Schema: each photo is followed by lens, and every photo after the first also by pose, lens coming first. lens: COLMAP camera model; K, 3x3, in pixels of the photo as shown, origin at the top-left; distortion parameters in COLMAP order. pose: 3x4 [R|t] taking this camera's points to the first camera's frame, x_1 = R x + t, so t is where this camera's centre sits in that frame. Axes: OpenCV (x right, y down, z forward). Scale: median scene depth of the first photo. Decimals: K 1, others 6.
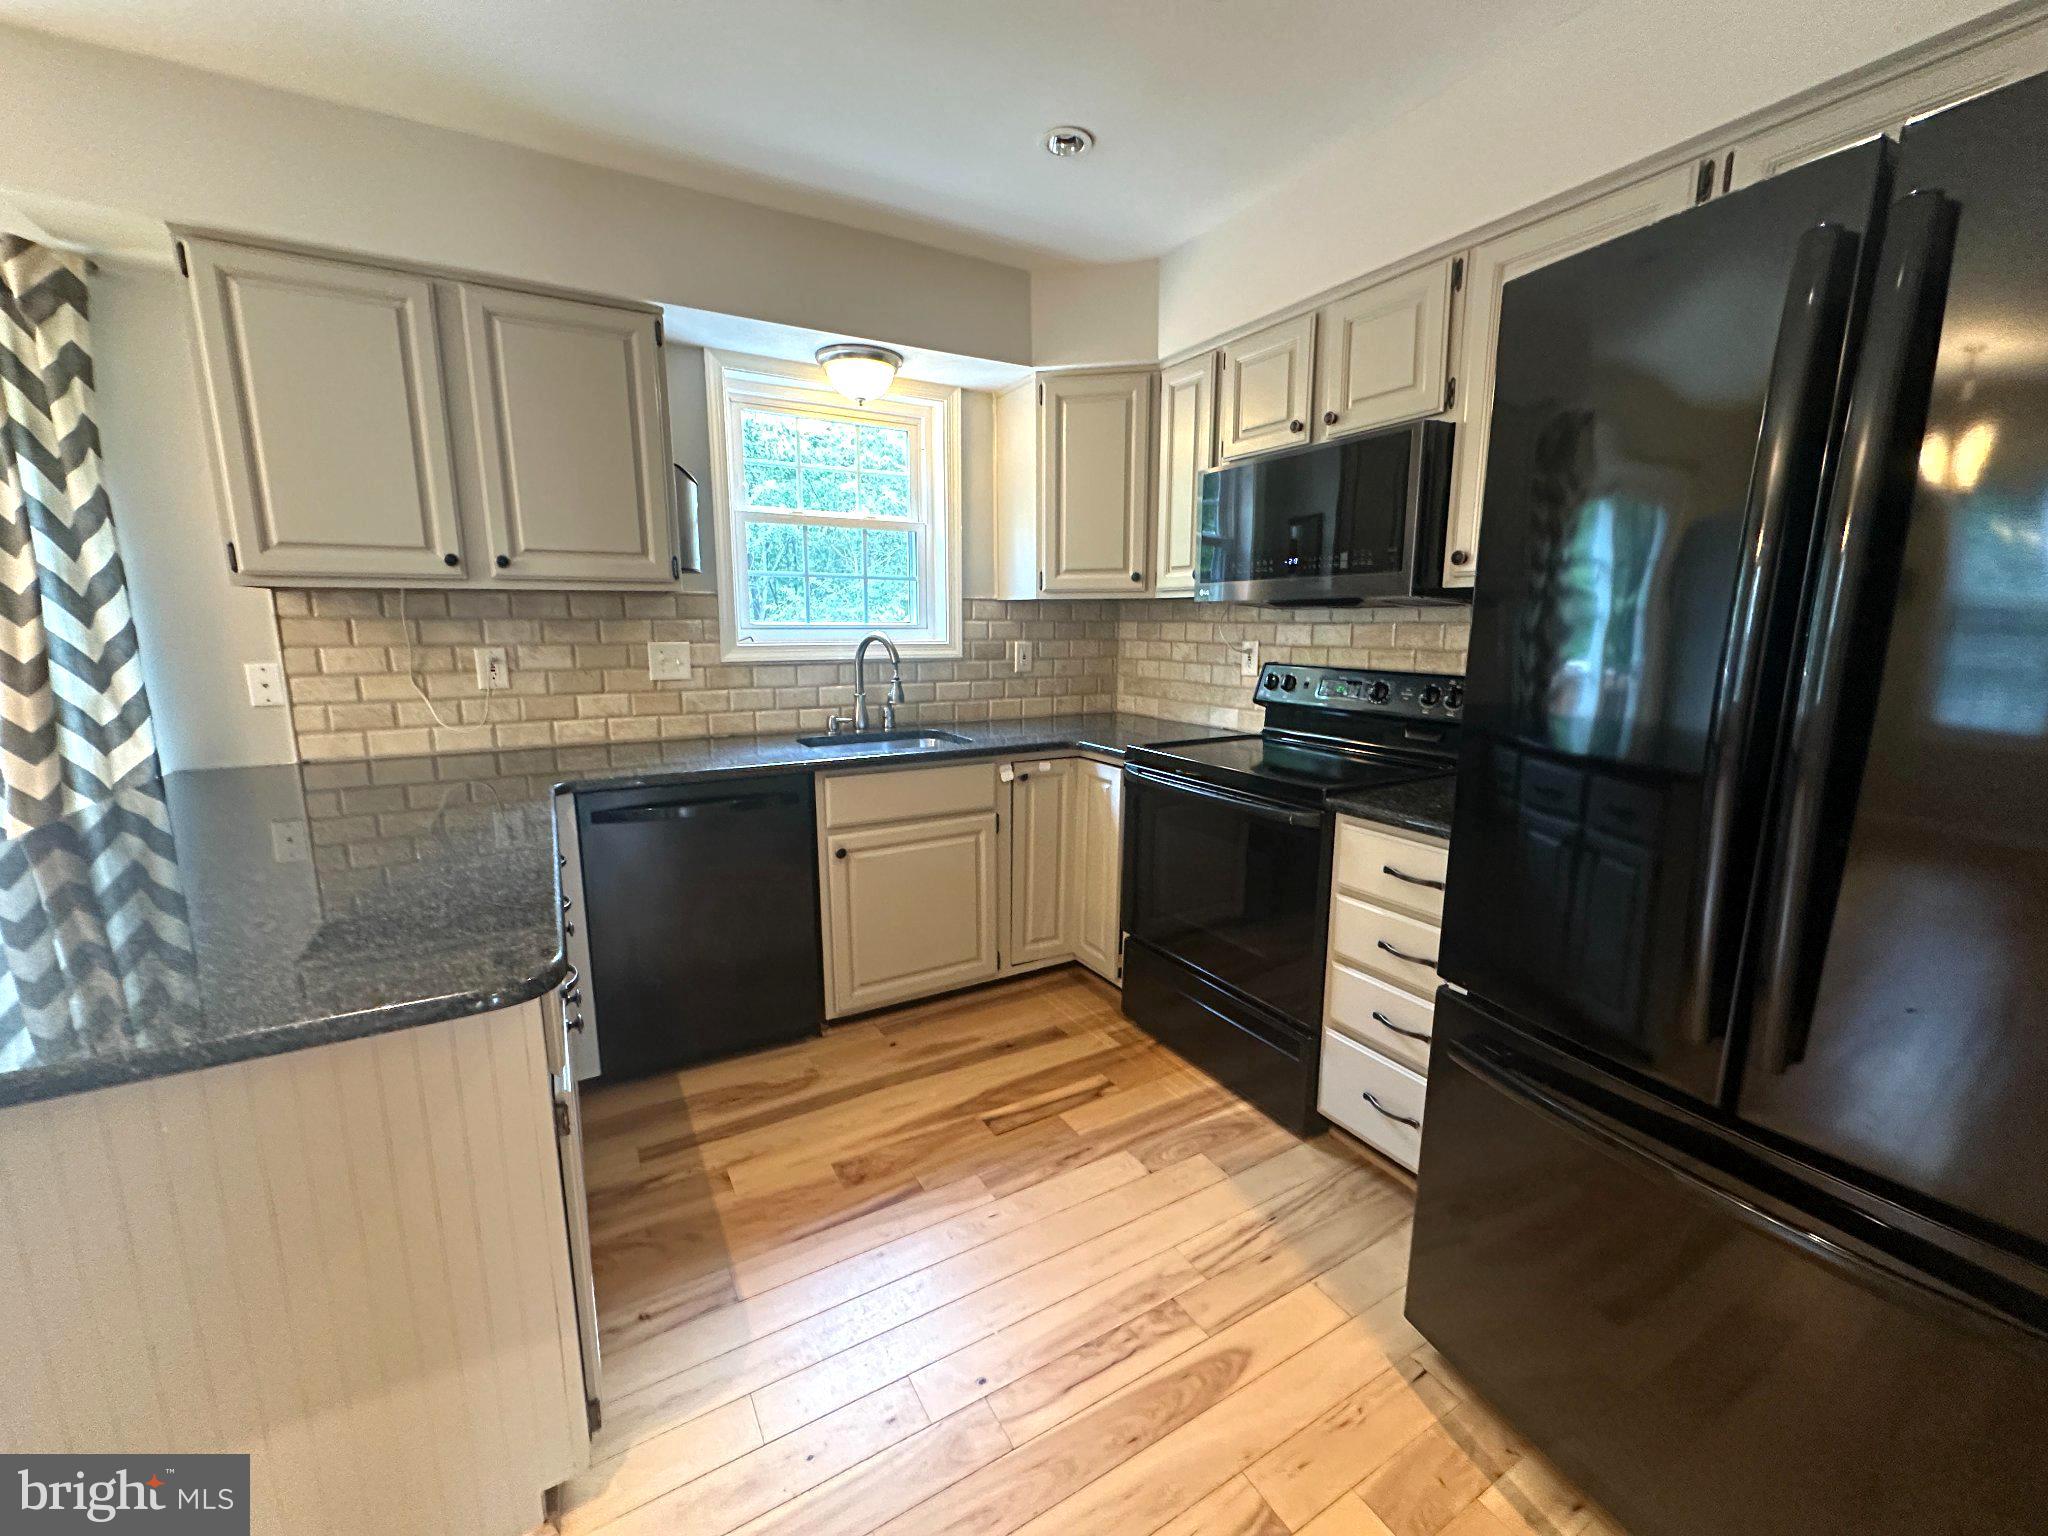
lens RADIAL K [[816.1, 0, 1029.1], [0, 816.1, 762.0], [0, 0, 1]] dist [-0.000391, 0.000140]
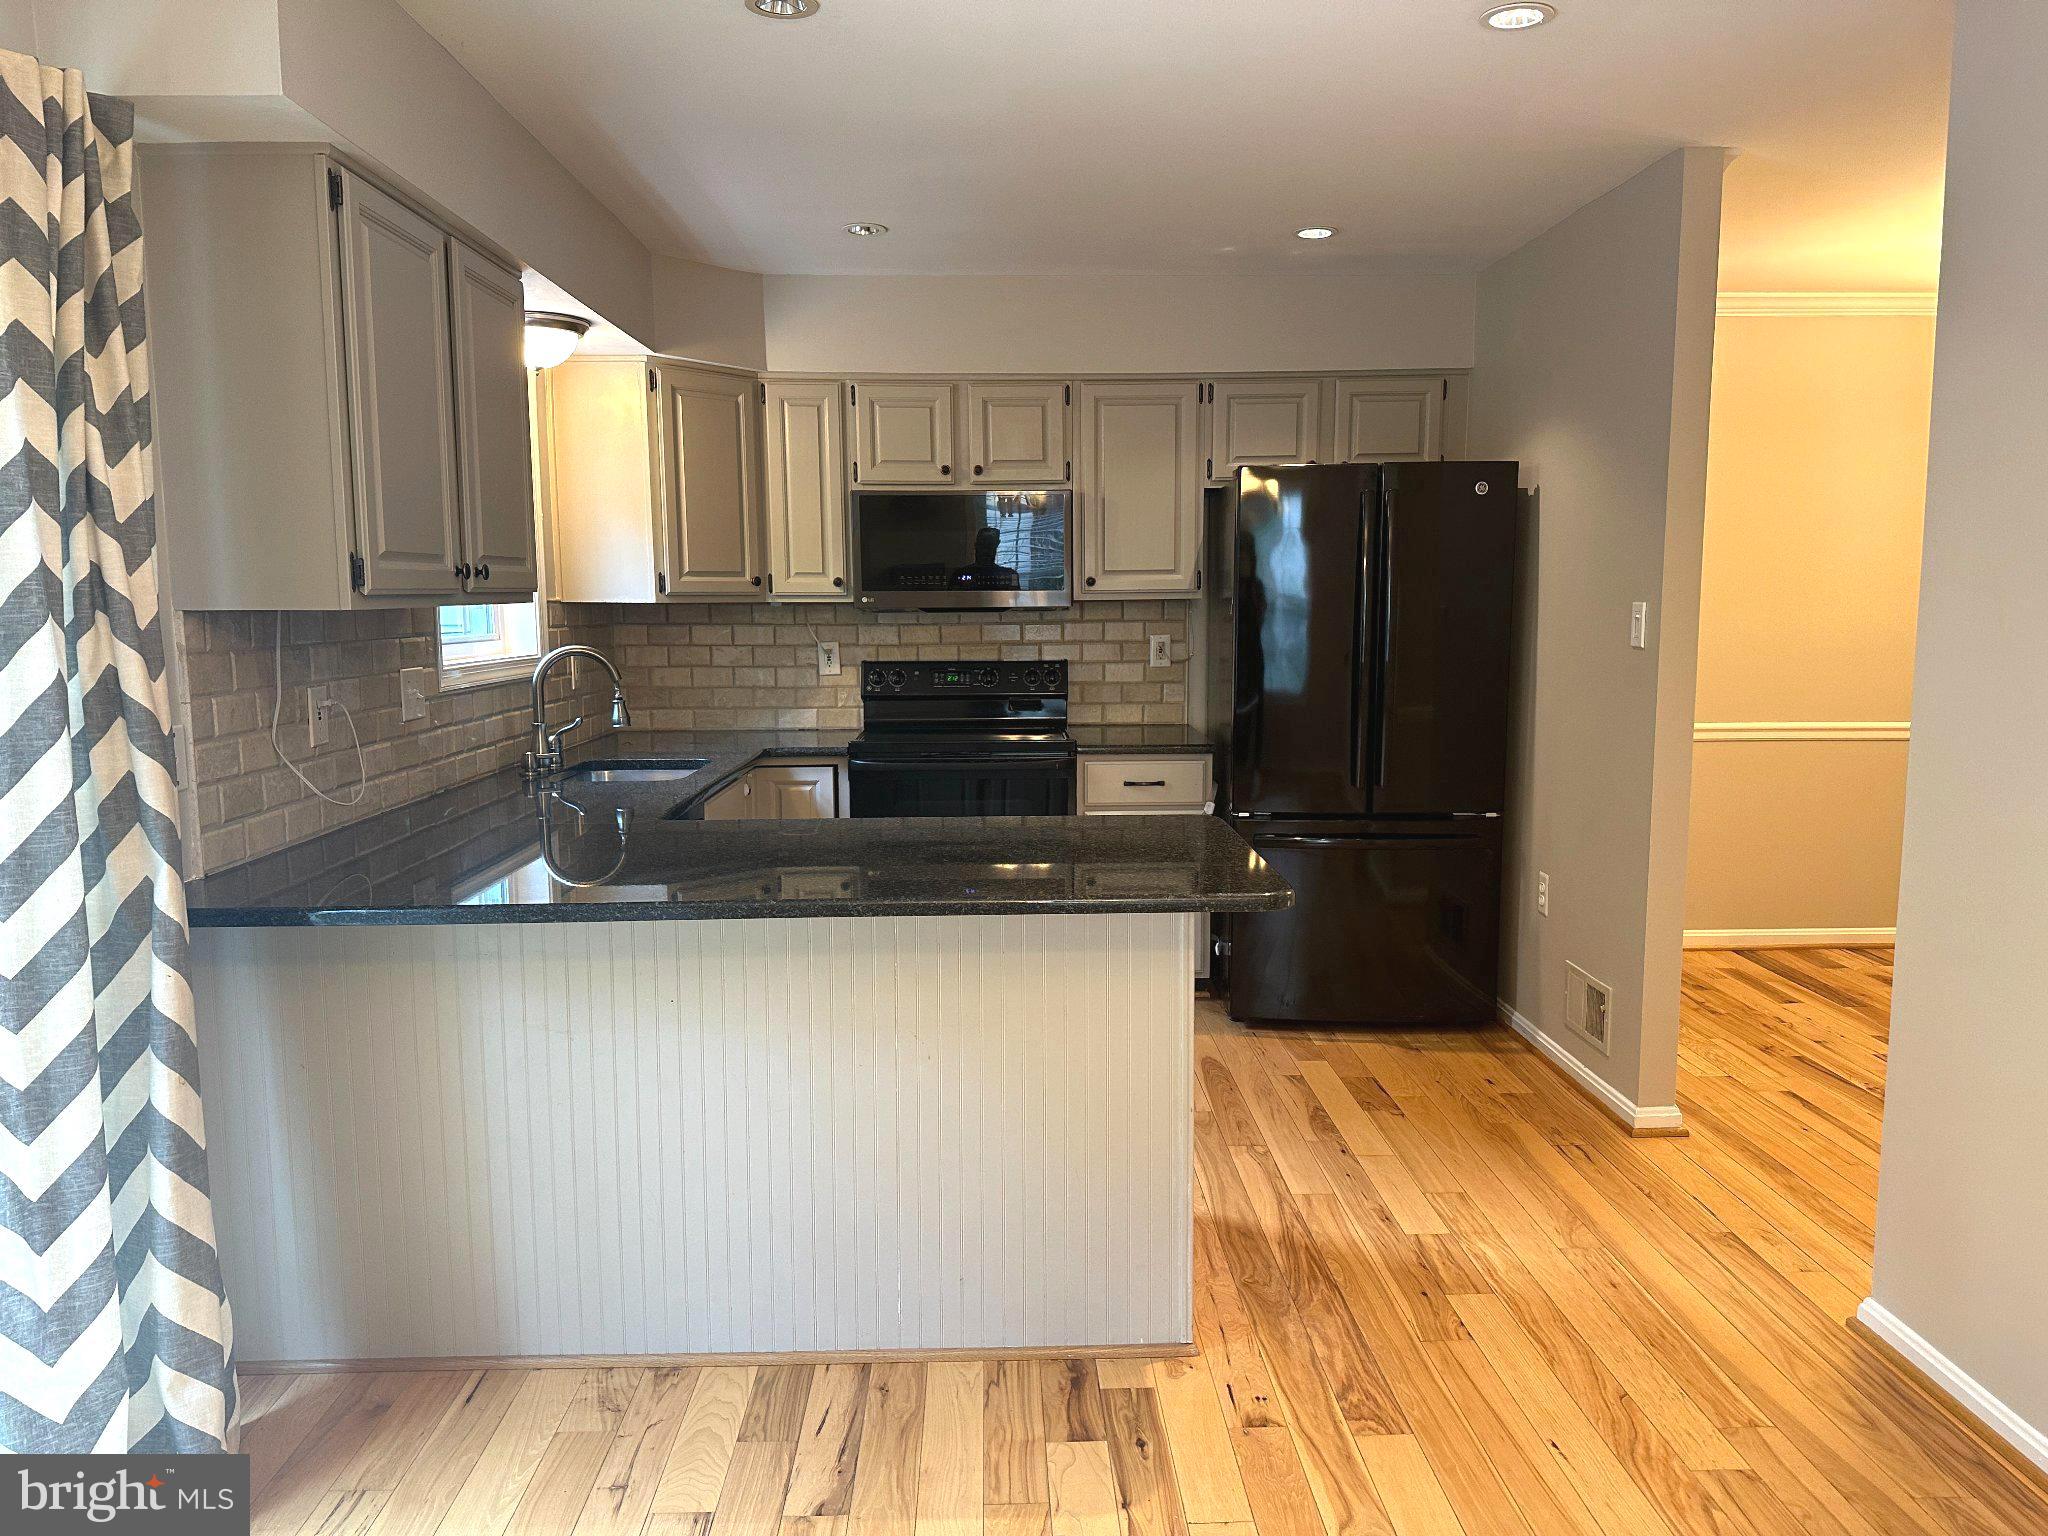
lens RADIAL K [[1443.7, 0, 1024.0], [0, 1443.7, 768.0], [0, 0, 1]] dist [0.095340, -0.138742]
pose [[0.471726, -0.107433, 0.875176, -1.295031], [0.158957, 0.986649, 0.035438, -0.015322], [-0.867299, 0.122398, 0.482506, -0.096525]]
